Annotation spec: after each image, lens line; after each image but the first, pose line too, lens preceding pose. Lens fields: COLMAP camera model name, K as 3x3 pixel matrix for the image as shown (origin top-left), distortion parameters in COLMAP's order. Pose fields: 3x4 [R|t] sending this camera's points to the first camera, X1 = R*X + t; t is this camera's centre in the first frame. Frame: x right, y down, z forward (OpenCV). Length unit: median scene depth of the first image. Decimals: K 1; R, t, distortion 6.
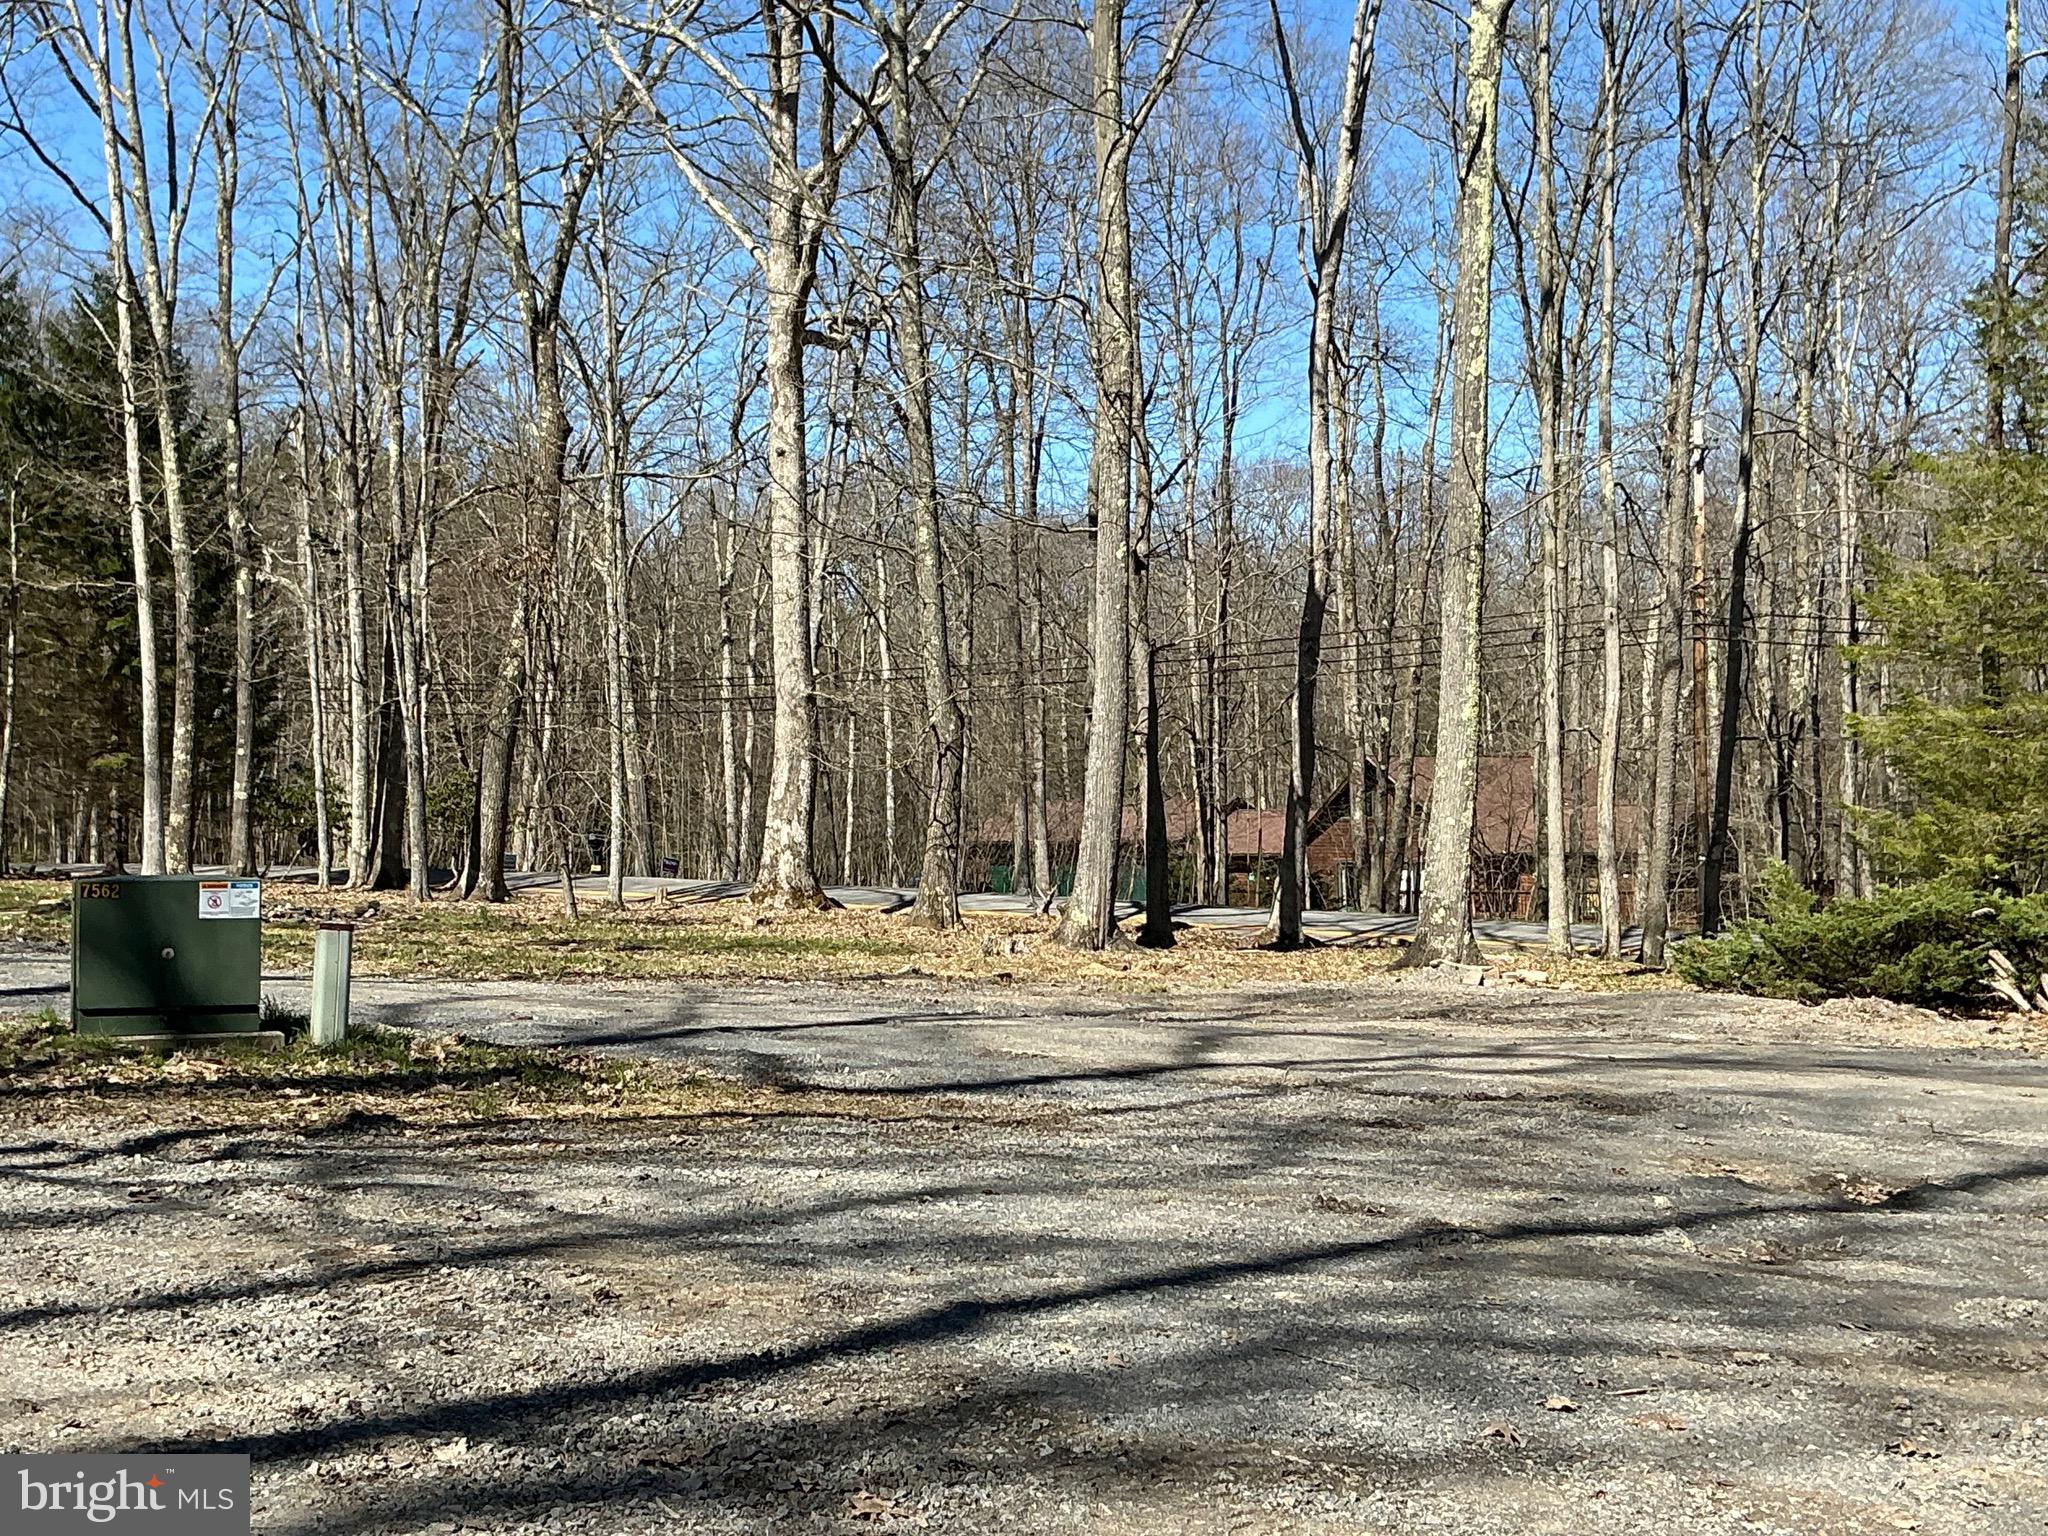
lens RADIAL K [[2739.3, 0, 1040.5], [0, 2739.3, 761.0], [0, 0, 1]] dist [0.092387, 0.000000]
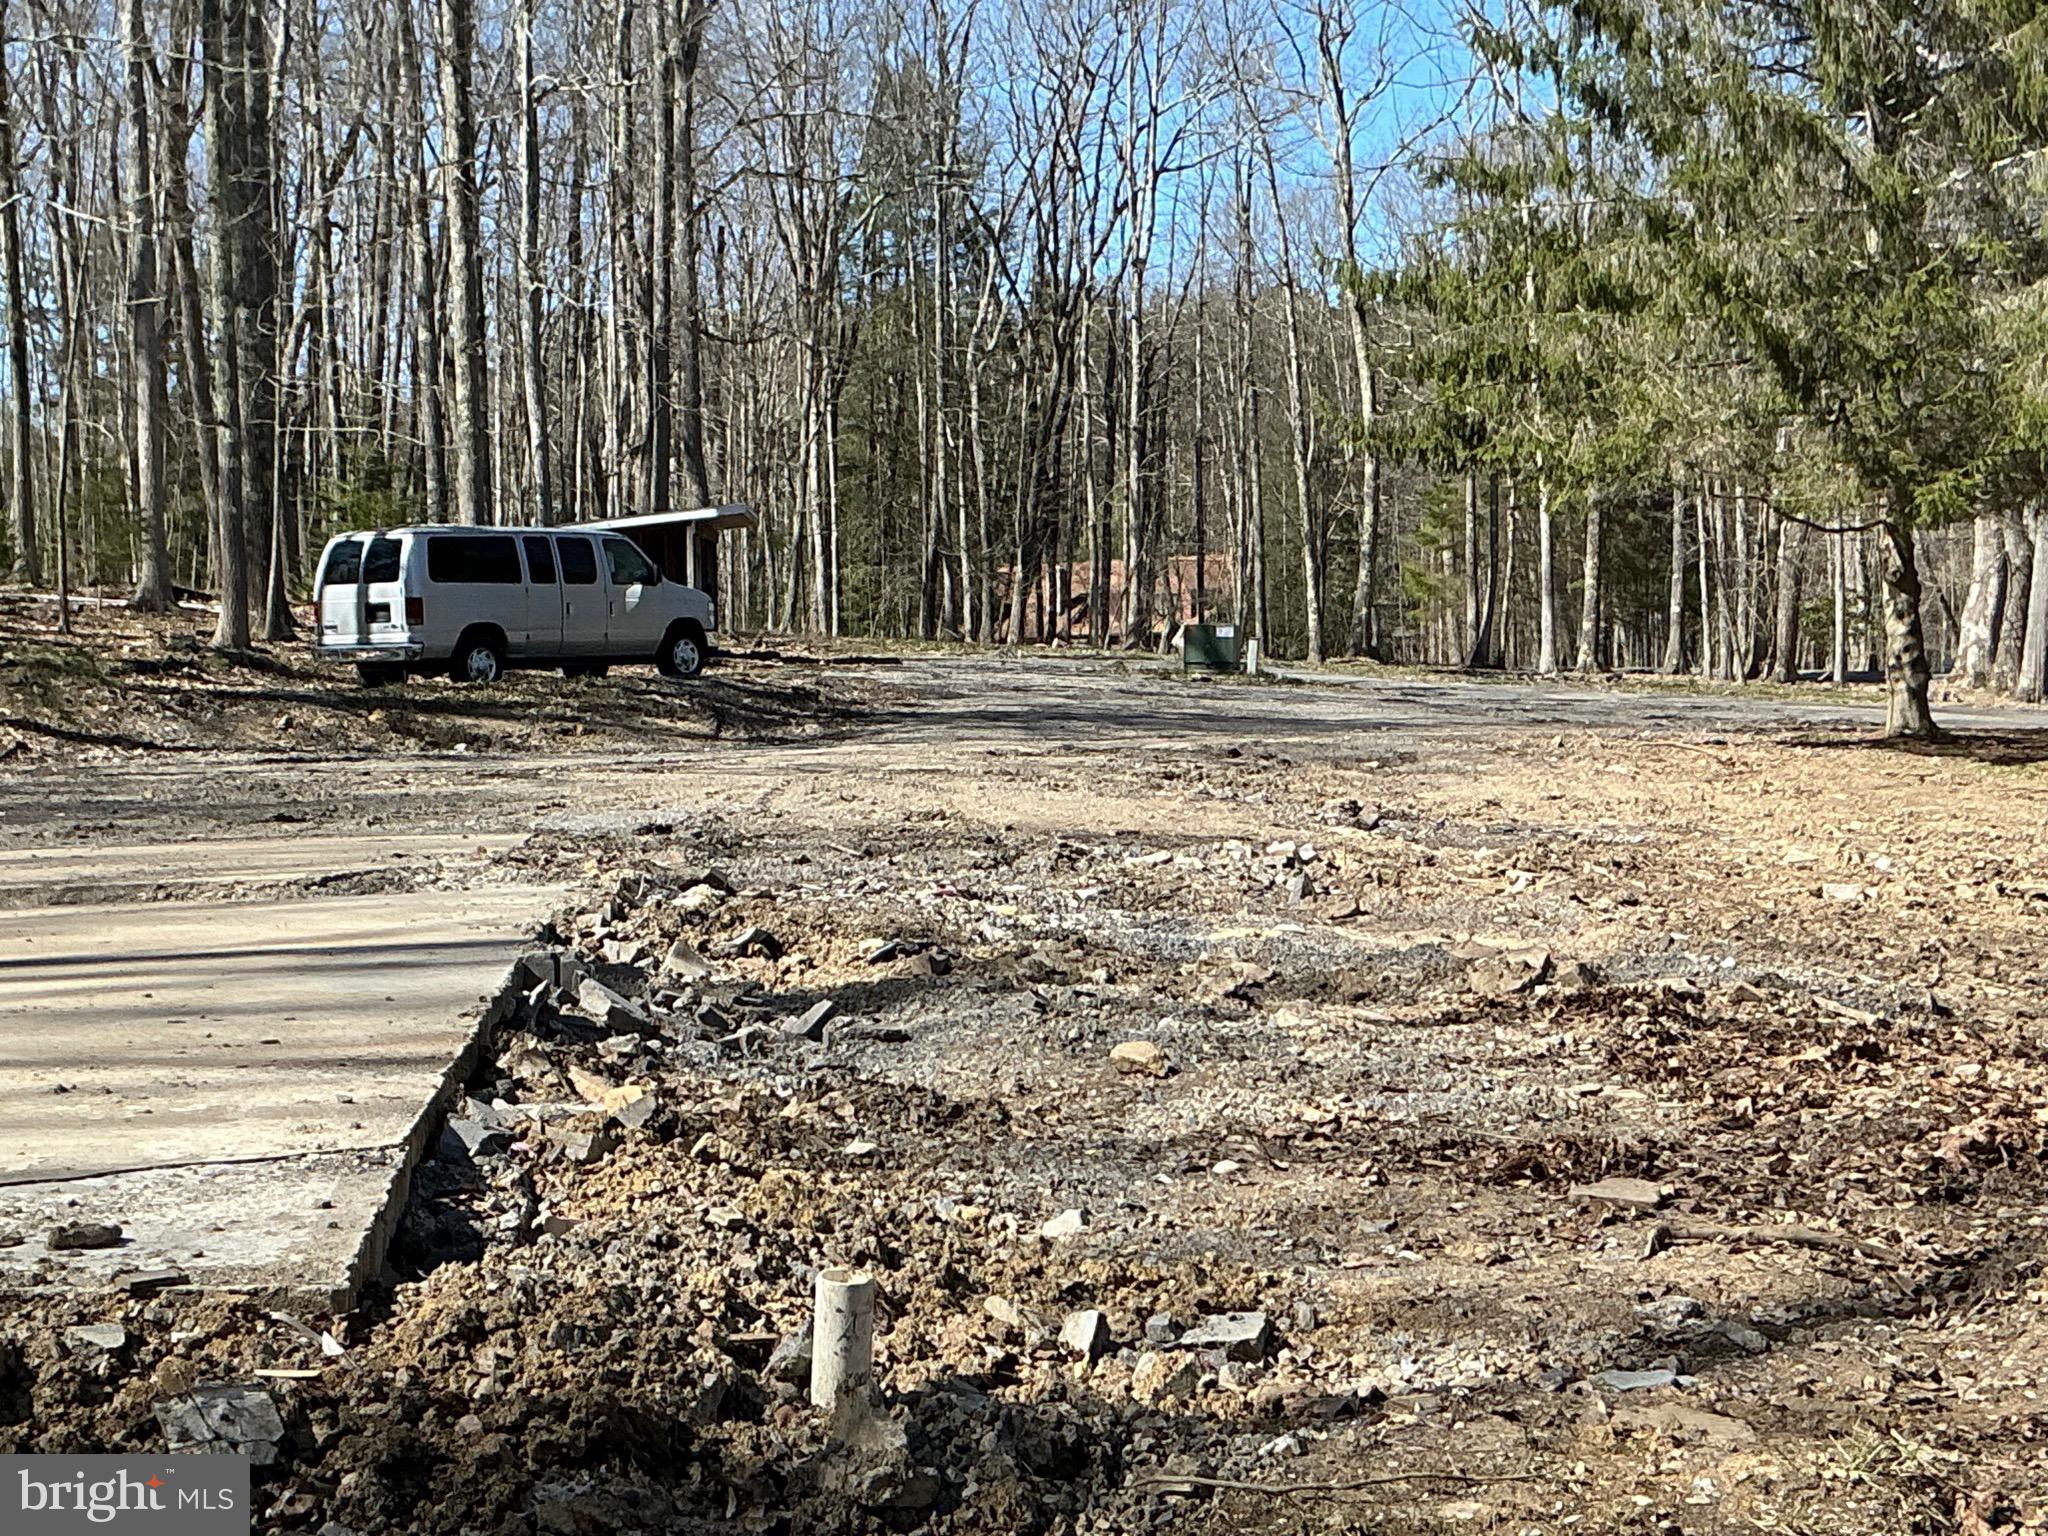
lens RADIAL K [[3270.3, 0, 1024.7], [0, 3270.3, 766.2], [0, 0, 1]] dist [-0.019867, 0.000000]
pose [[0.825891, 0.016766, -0.563580, 0.564442], [0.015751, 0.998482, 0.052787, -0.000139], [0.563609, -0.052474, 0.824373, -0.786943]]
